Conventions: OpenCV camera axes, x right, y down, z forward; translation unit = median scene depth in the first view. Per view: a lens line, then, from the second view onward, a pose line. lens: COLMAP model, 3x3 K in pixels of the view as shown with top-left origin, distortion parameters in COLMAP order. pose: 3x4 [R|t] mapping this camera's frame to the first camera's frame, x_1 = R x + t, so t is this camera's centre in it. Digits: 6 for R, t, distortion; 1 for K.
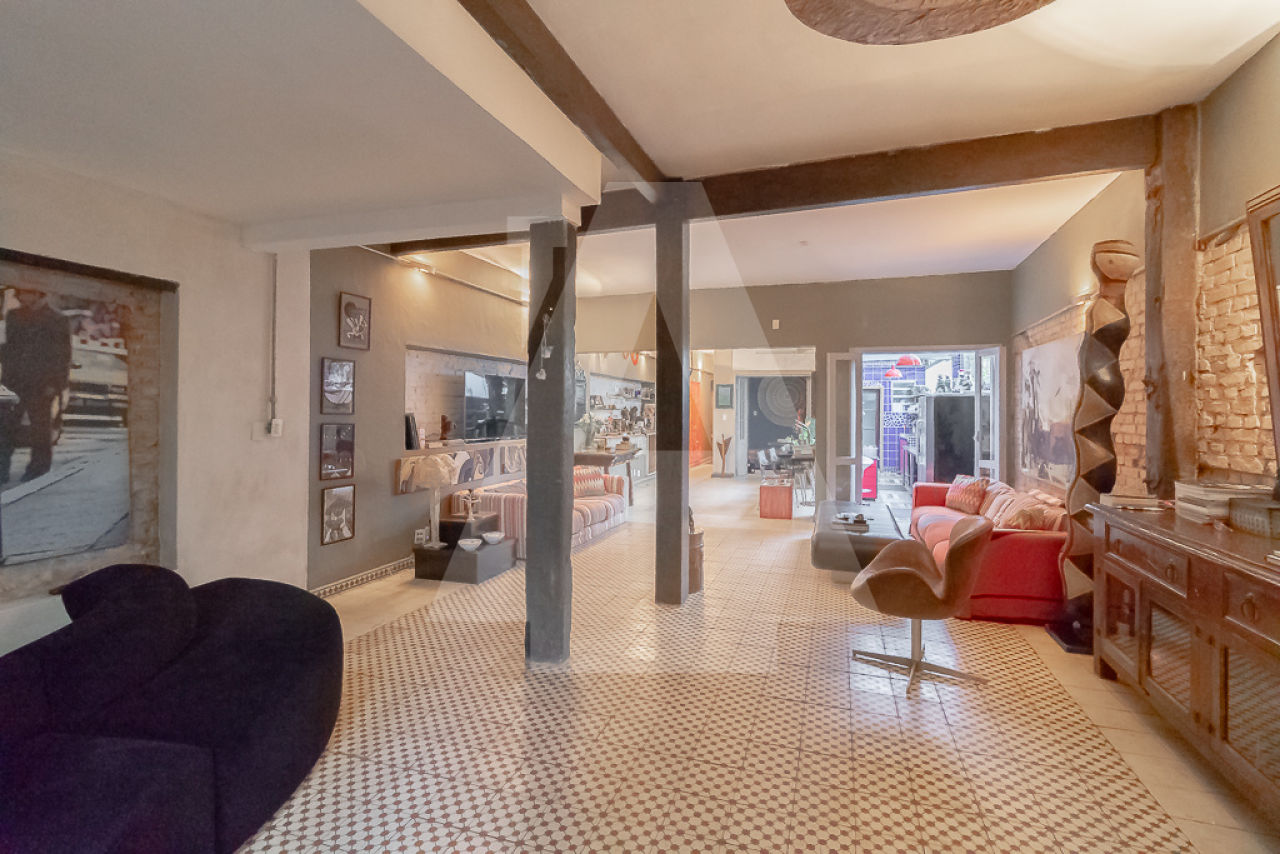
lens RADIAL K [[574.8, 0, 664.3], [0, 574.8, 413.2], [0, 0, 1]] dist [0.099963, 0.000107]
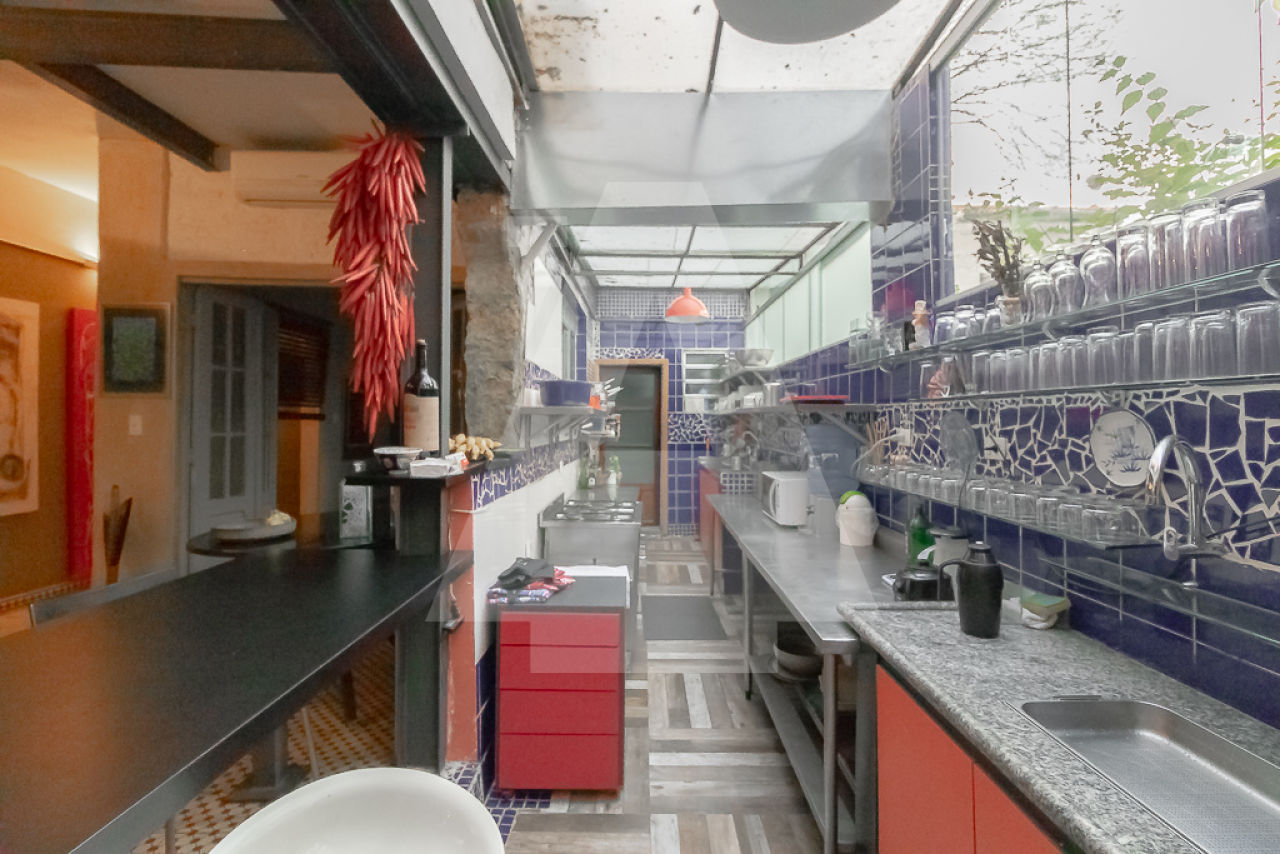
lens RADIAL K [[594.1, 0, 644.4], [0, 594.1, 414.3], [0, 0, 1]] dist [0.008545, 0.000617]
pose [[0.954220, 0.001035, 0.299105, 0.255342], [0.001872, 0.999954, -0.009431, 0.004945], [-0.299101, 0.009559, 0.954174, 0.651947]]
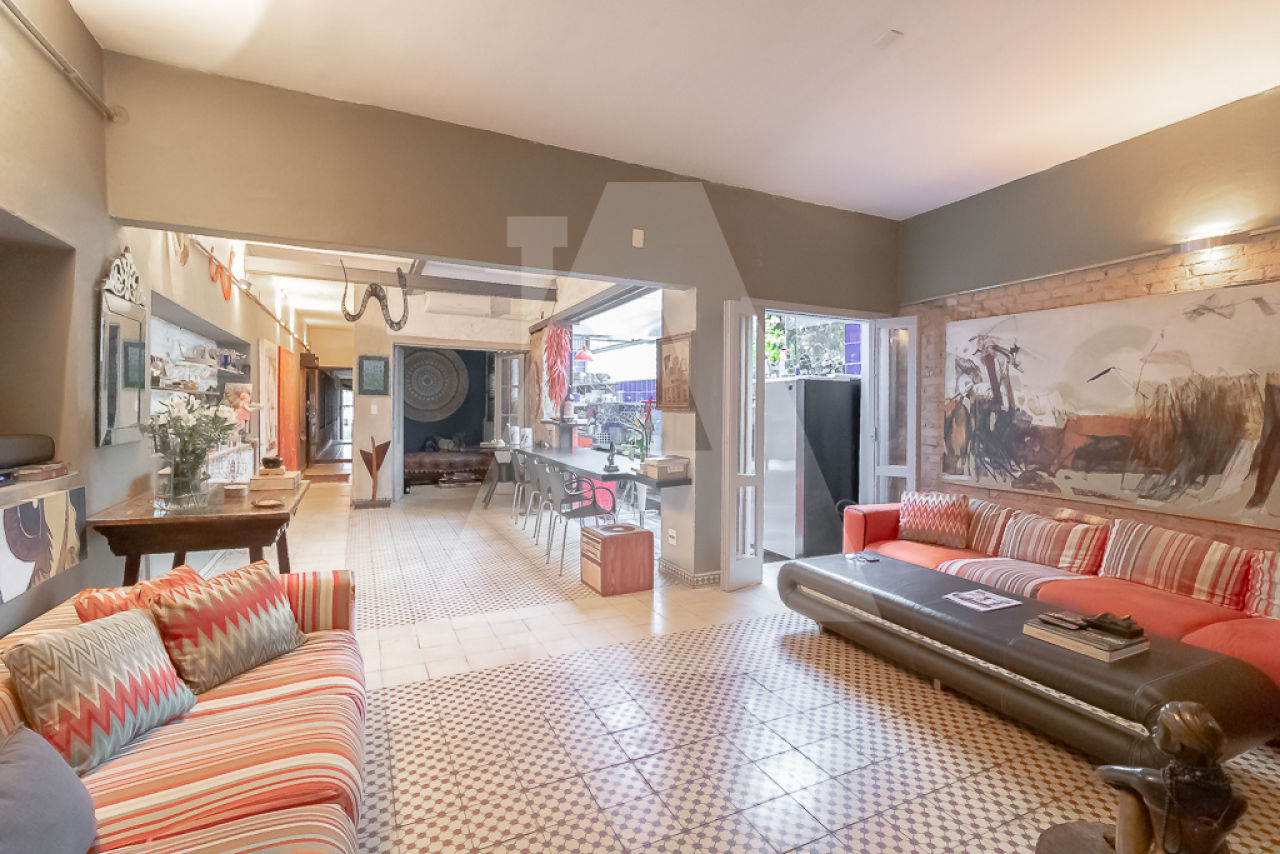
lens RADIAL K [[581.5, 0, 621.0], [0, 581.5, 416.7], [0, 0, 1]] dist [0.003195, 0.000061]
pose [[0.758015, -0.007789, 0.652191, -0.102870], [-0.005431, 0.999819, 0.018253, 0.001997], [-0.652215, -0.017378, 0.757835, 0.353957]]
